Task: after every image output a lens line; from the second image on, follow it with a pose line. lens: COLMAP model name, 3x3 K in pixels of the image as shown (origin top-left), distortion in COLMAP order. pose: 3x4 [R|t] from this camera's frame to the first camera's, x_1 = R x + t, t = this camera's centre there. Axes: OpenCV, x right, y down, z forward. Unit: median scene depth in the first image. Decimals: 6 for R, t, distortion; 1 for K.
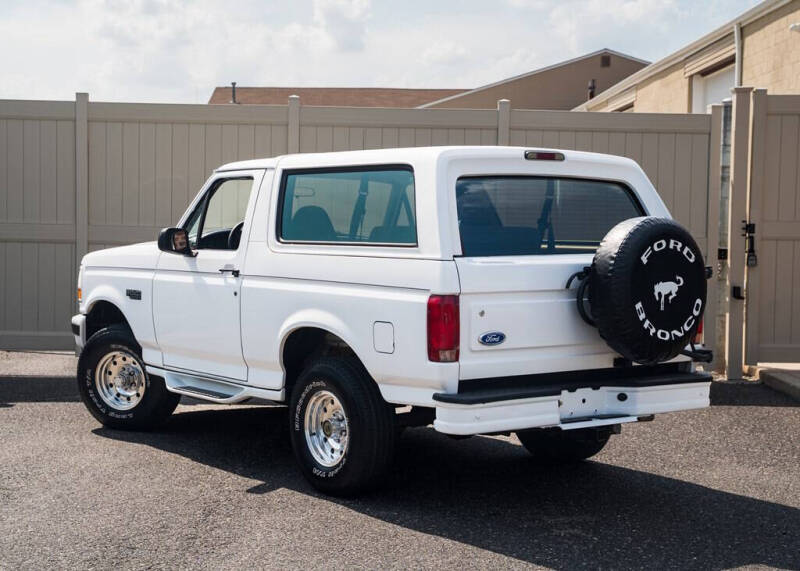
lens RADIAL K [[1398.4, 0, 374.8], [0, 1398.4, 283.3], [0, 0, 1]] dist [0.099599, 0.108353]
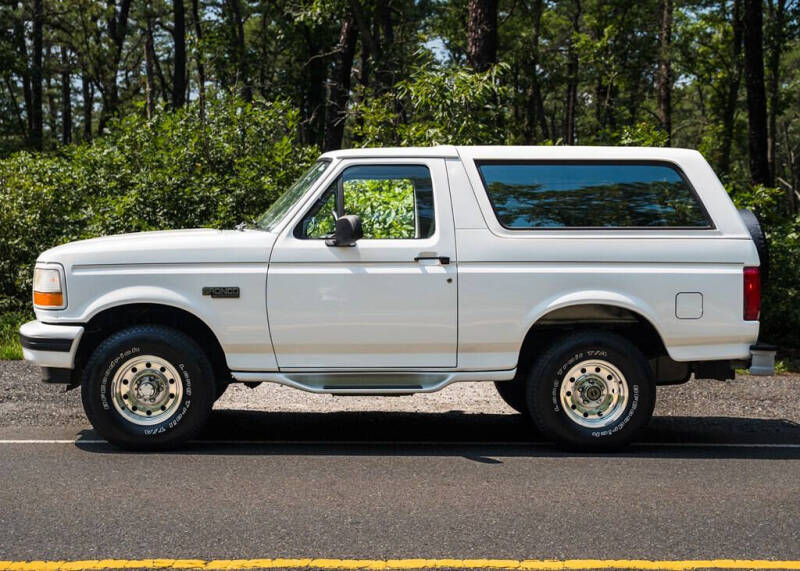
lens RADIAL K [[1347.9, 0, 390.9], [0, 1347.9, 286.3], [0, 0, 1]] dist [0.052753, 0.108518]
pose [[0.497475, -0.028759, 0.867001, -1.089213], [0.042947, 0.999041, 0.008497, 0.001753], [-0.866414, 0.033008, 0.498234, 0.628031]]
